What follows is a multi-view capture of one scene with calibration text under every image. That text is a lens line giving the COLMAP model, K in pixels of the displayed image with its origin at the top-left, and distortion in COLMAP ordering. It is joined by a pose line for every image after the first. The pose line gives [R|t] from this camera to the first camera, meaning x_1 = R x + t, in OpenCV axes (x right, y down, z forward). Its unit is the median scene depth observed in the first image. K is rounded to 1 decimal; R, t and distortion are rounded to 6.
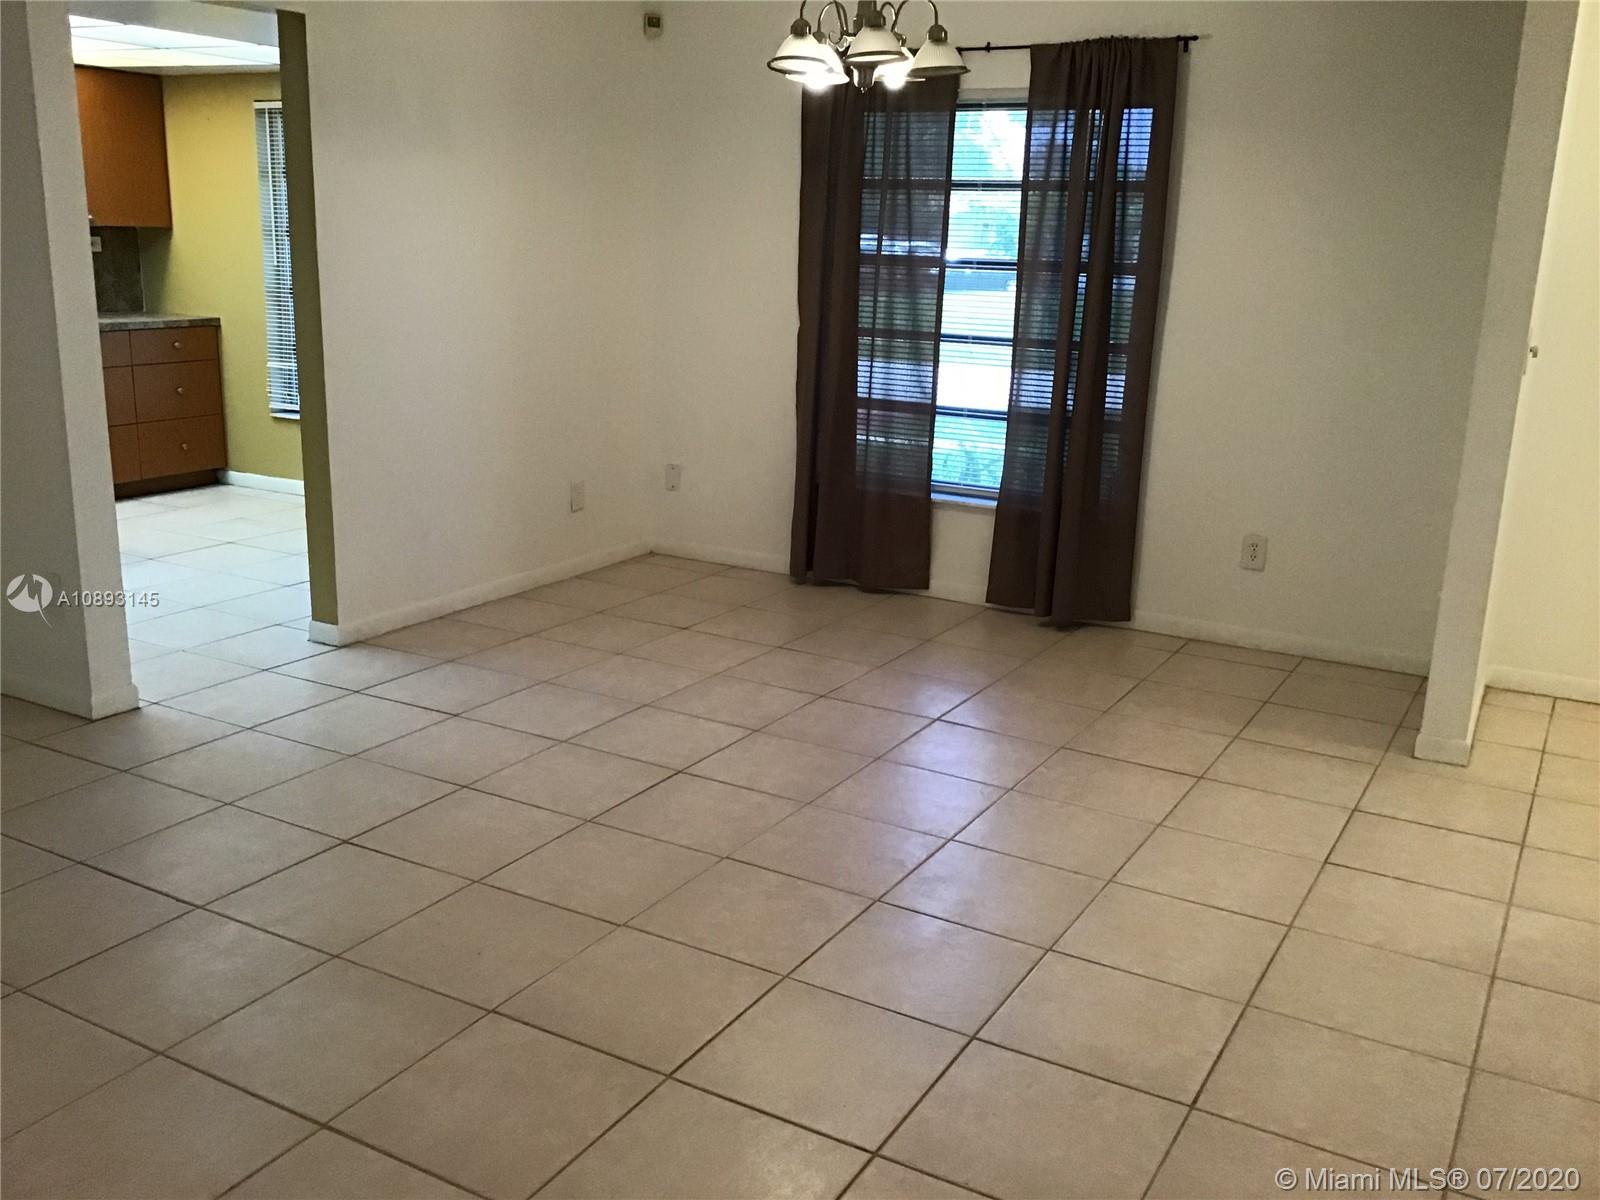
lens RADIAL K [[1453.2, 0, 803.7], [0, 1453.2, 600.0], [0, 0, 1]] dist [0.015971, 0.000000]
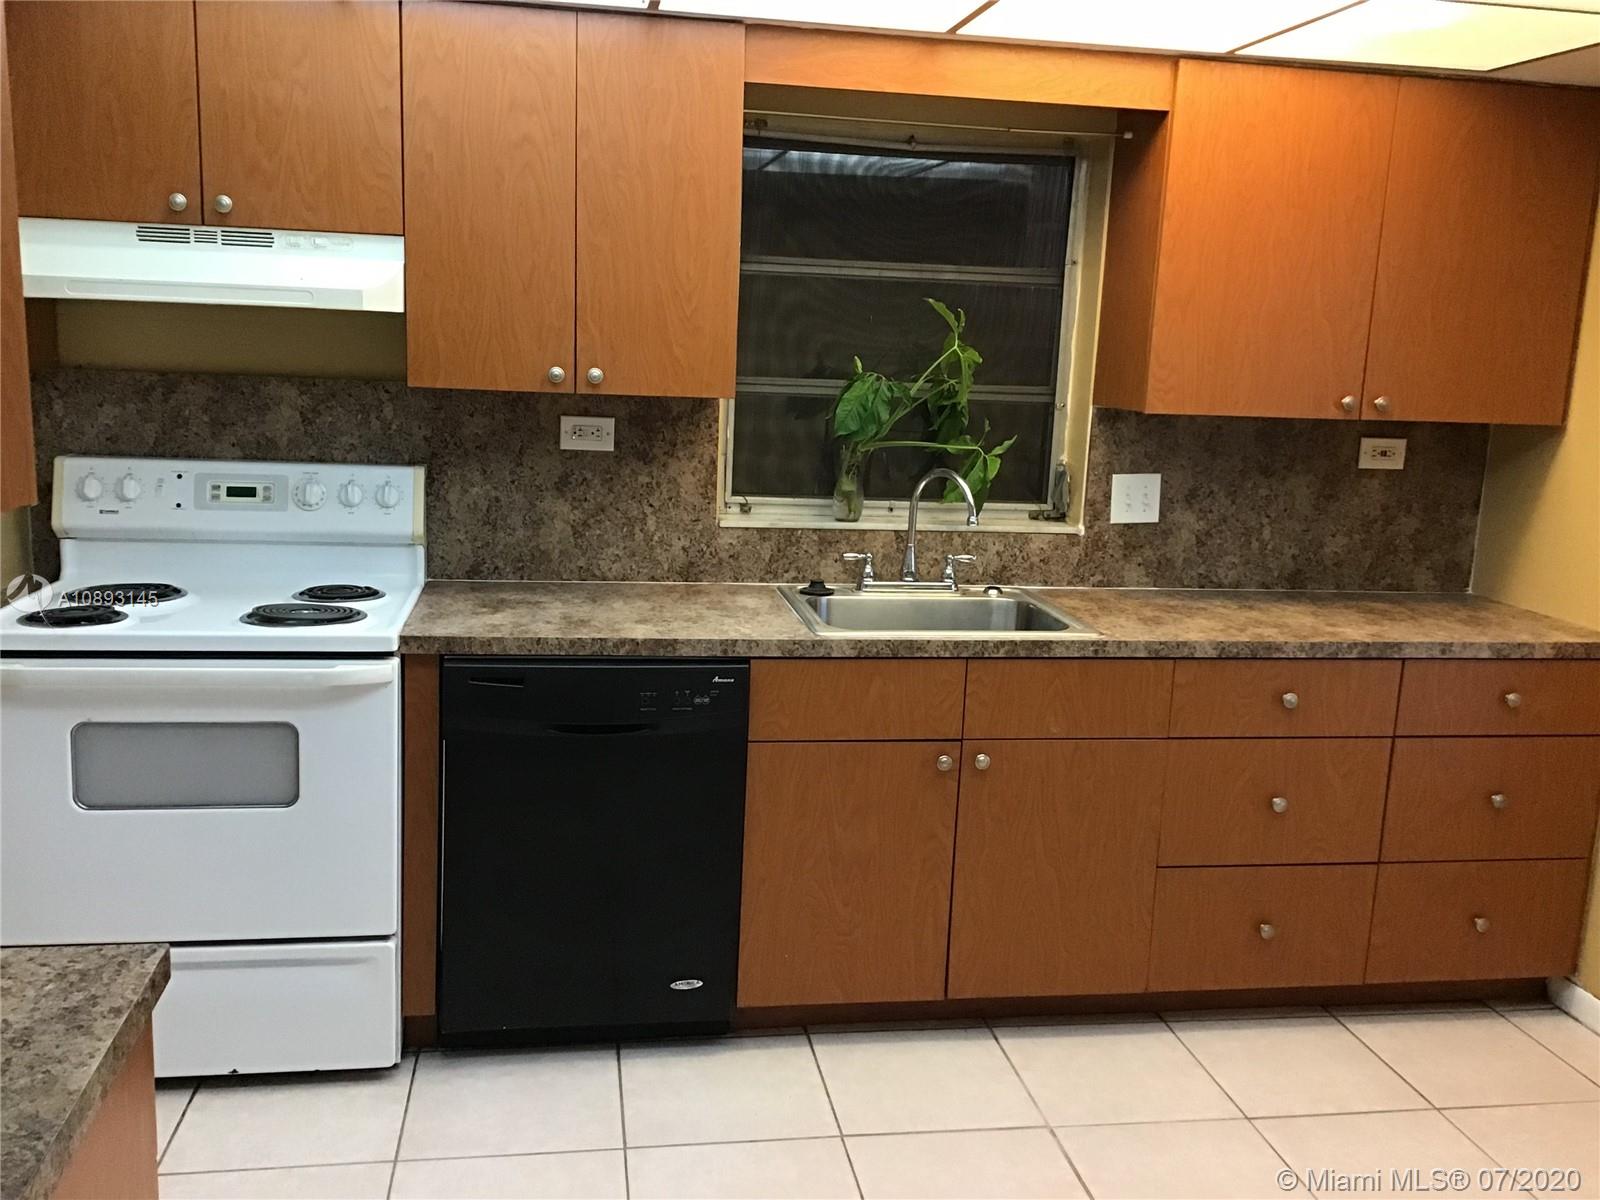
lens RADIAL K [[1453.2, 0, 804.1], [0, 1453.2, 603.7], [0, 0, 1]] dist [0.015971, 0.000000]
pose [[0.623574, 0.145184, -0.768165, -0.227126], [-0.222825, 0.974853, 0.003366, -0.151323], [0.749336, 0.169068, 0.640243, 0.547259]]
